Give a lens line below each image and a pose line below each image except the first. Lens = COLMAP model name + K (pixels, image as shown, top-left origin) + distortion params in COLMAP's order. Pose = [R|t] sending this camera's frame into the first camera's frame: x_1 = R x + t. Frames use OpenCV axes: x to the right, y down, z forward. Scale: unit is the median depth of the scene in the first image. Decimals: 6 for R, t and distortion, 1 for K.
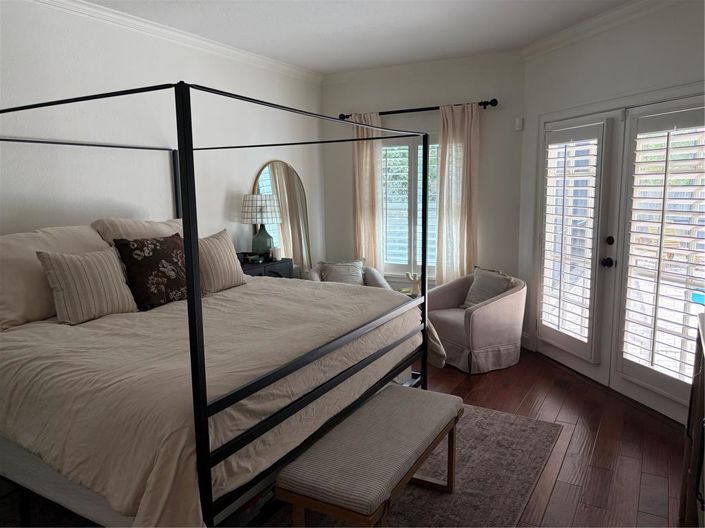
lens RADIAL K [[534.2, 0, 352.5], [0, 534.2, 264.0], [0, 0, 1]] dist [0.017480, 0.000125]
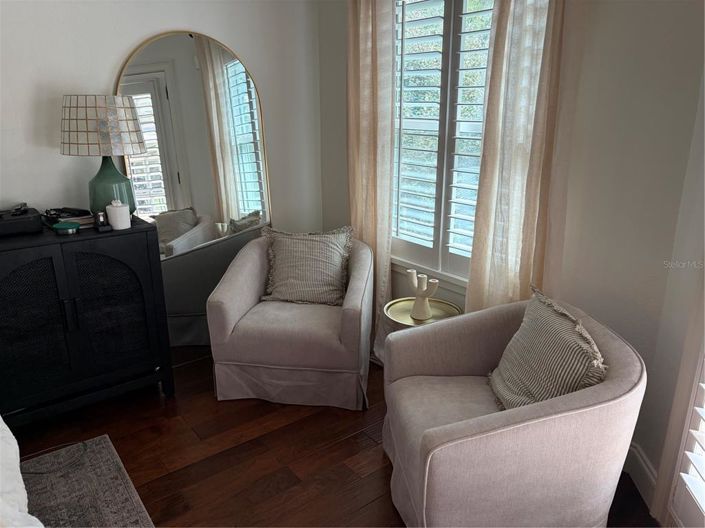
lens RADIAL K [[534.2, 0, 352.5], [0, 534.2, 264.0], [0, 0, 1]] dist [0.017480, 0.000125]
pose [[0.925806, 0.123133, -0.357381, 0.247334], [-0.065546, 0.983428, 0.169035, -0.073730], [0.372272, -0.133069, 0.918535, 0.584121]]
